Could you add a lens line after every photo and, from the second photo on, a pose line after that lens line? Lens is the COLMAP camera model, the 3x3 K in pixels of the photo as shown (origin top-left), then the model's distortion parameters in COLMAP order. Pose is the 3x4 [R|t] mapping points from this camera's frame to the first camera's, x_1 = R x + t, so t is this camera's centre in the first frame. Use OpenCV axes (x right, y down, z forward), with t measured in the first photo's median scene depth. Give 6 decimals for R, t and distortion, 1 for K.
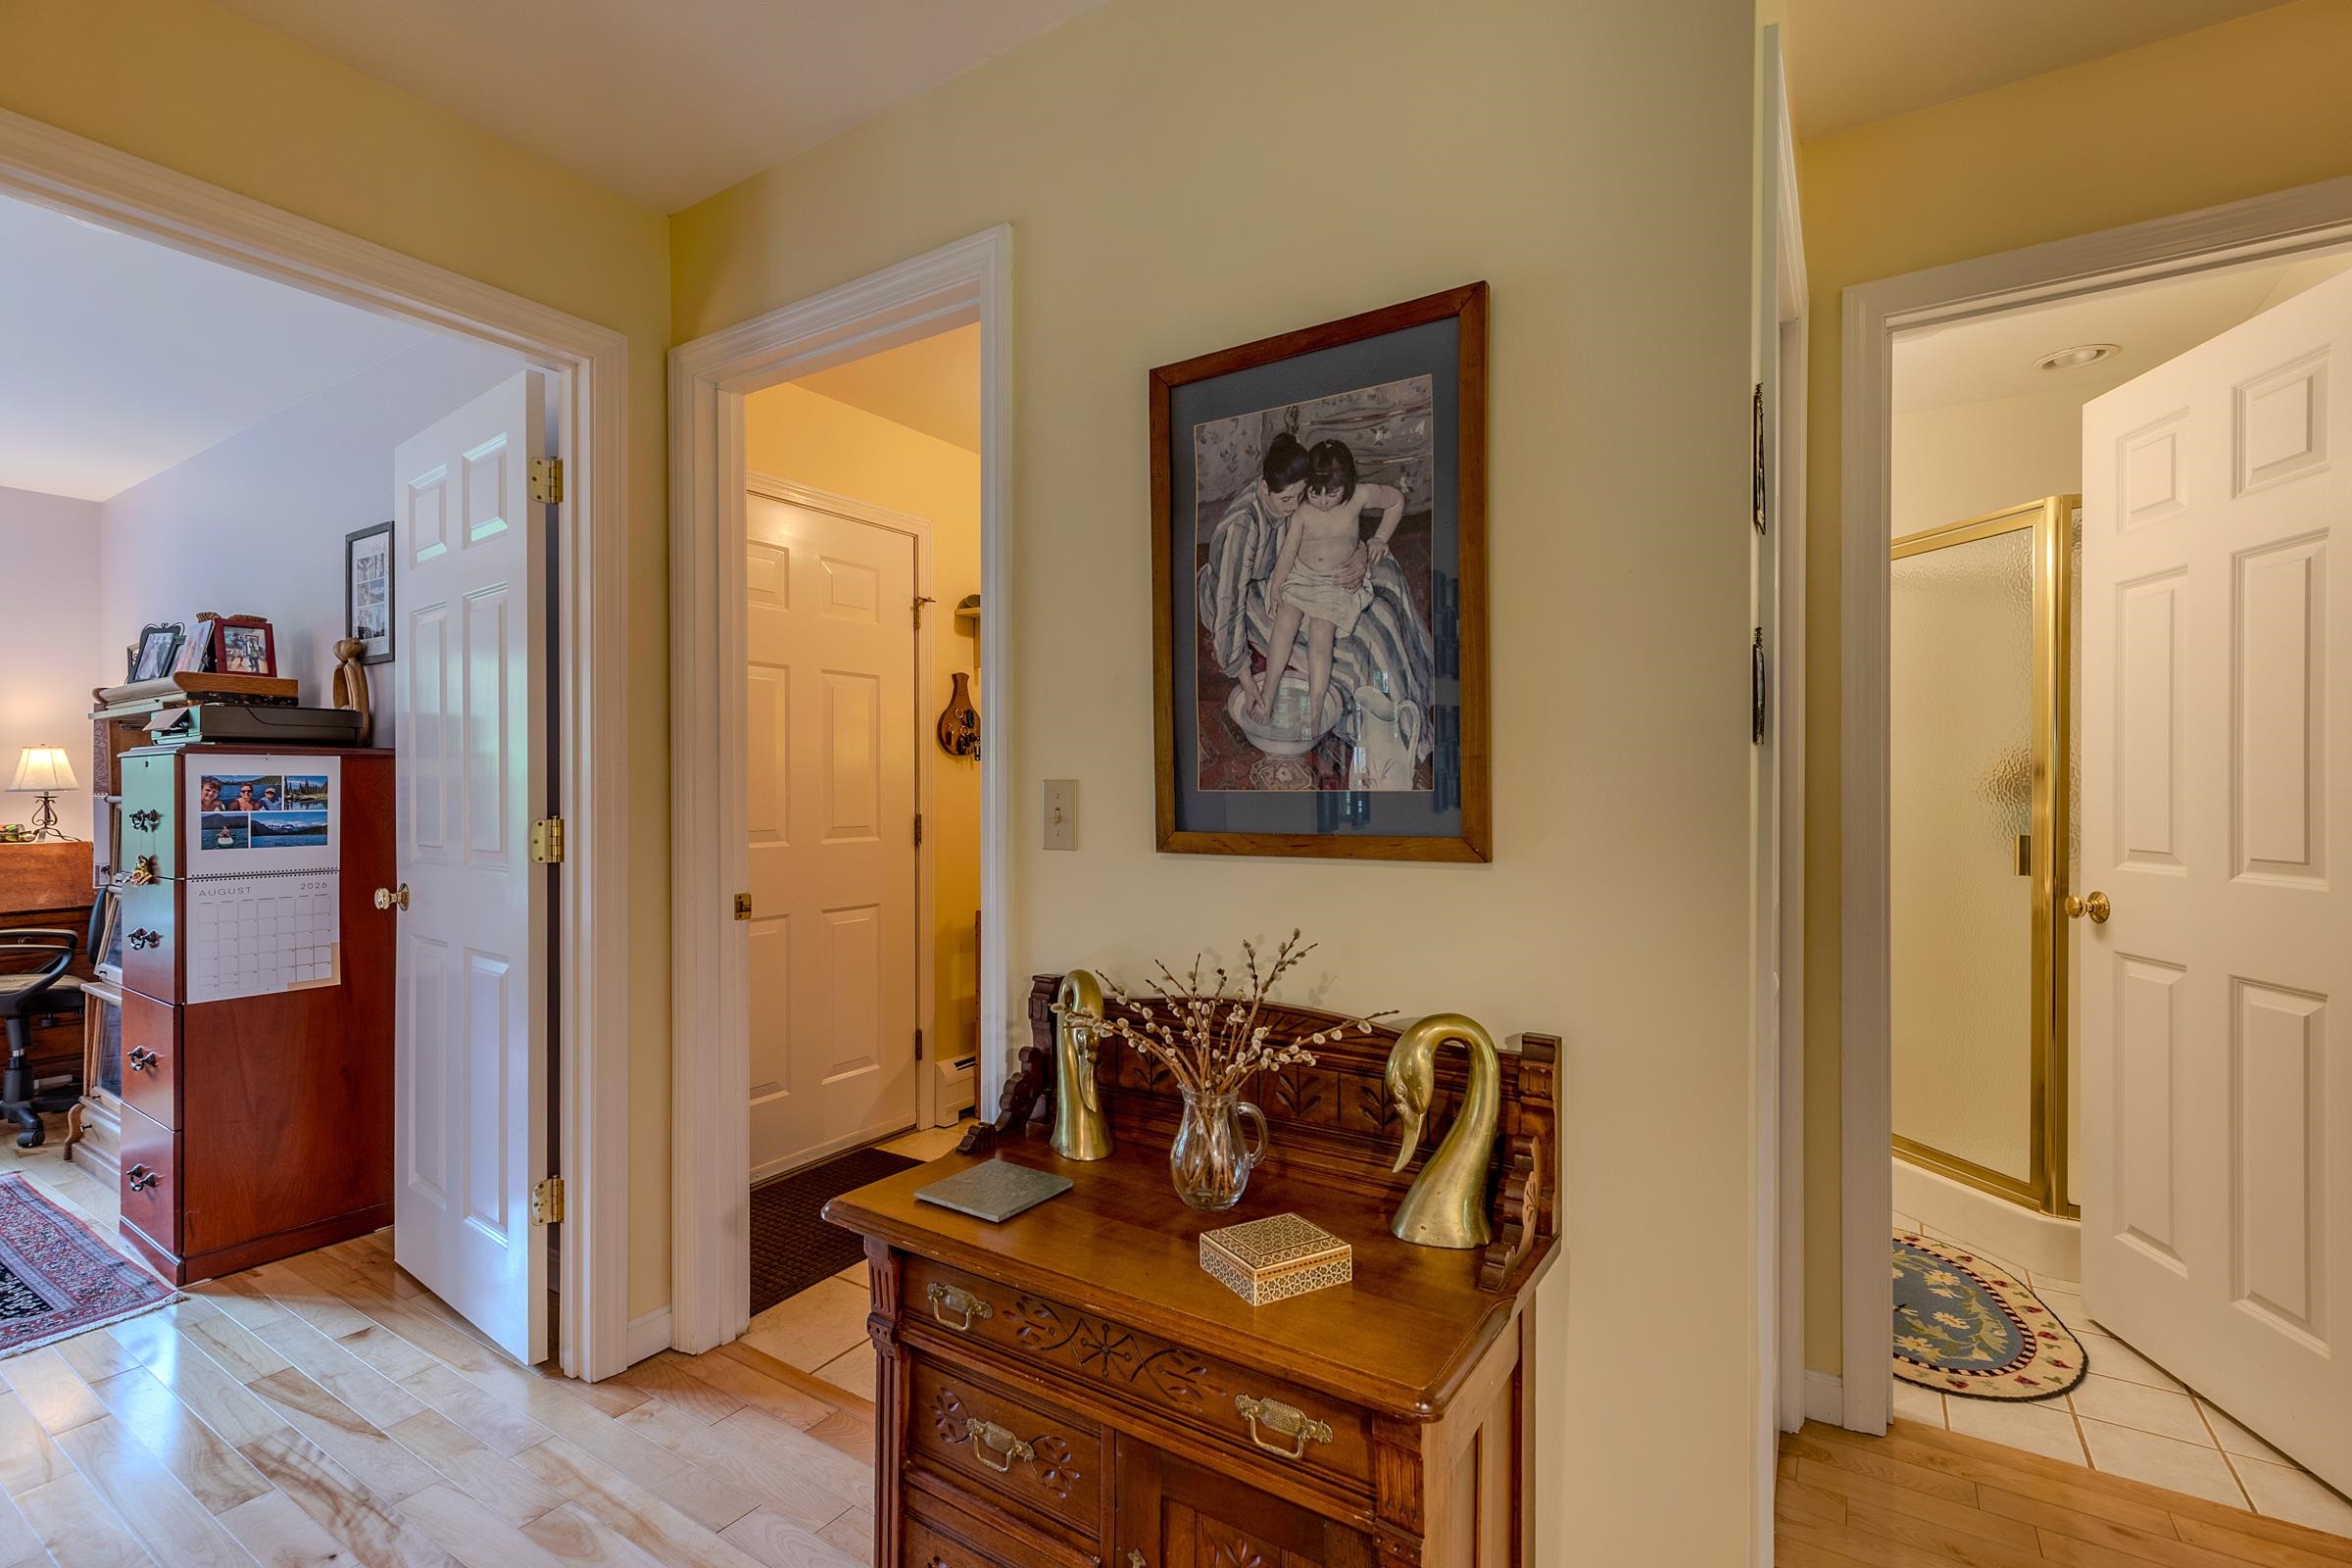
lens RADIAL K [[1076.3, 0, 1175.4], [0, 1076.3, 788.6], [0, 0, 1]] dist [0.007295, 0.000240]
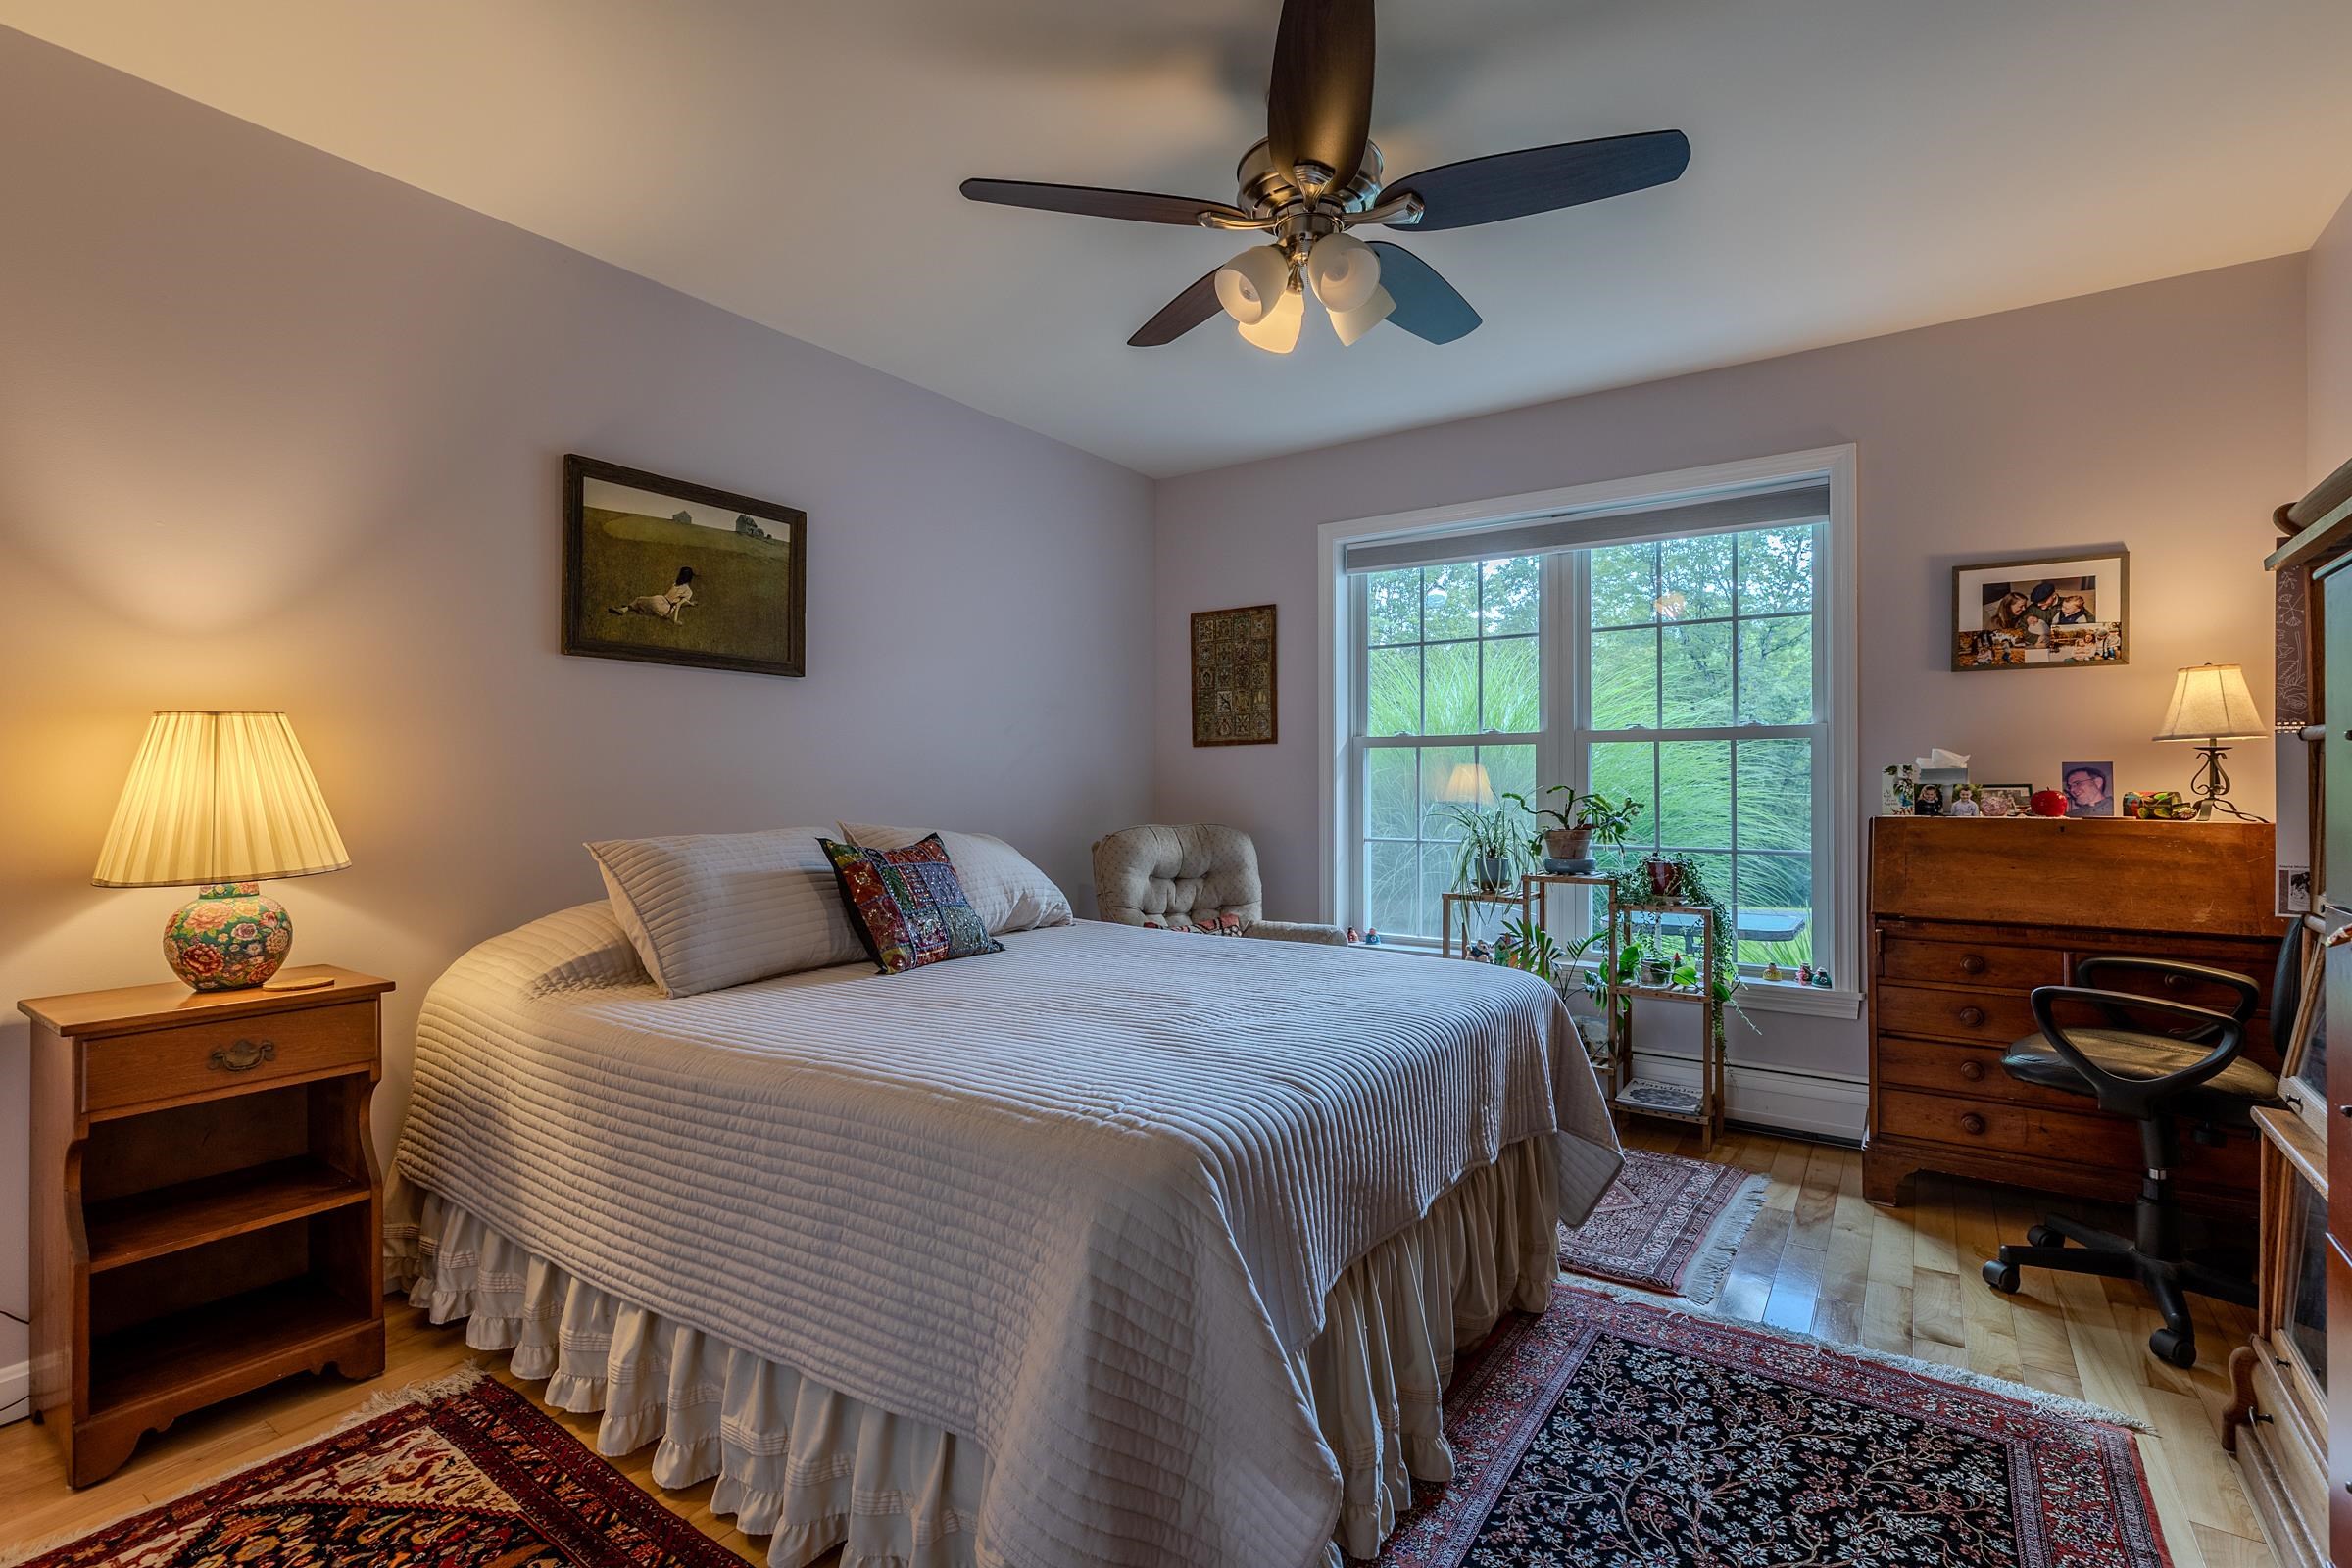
lens RADIAL K [[1076.3, 0, 1151.4], [0, 1076.3, 775.0], [0, 0, 1]] dist [0.007295, 0.000240]
pose [[-0.038963, -0.001347, -0.999240, -0.422123], [0.001604, 0.999998, -0.001411, 0.023828], [0.999239, -0.001658, -0.038960, 0.442948]]
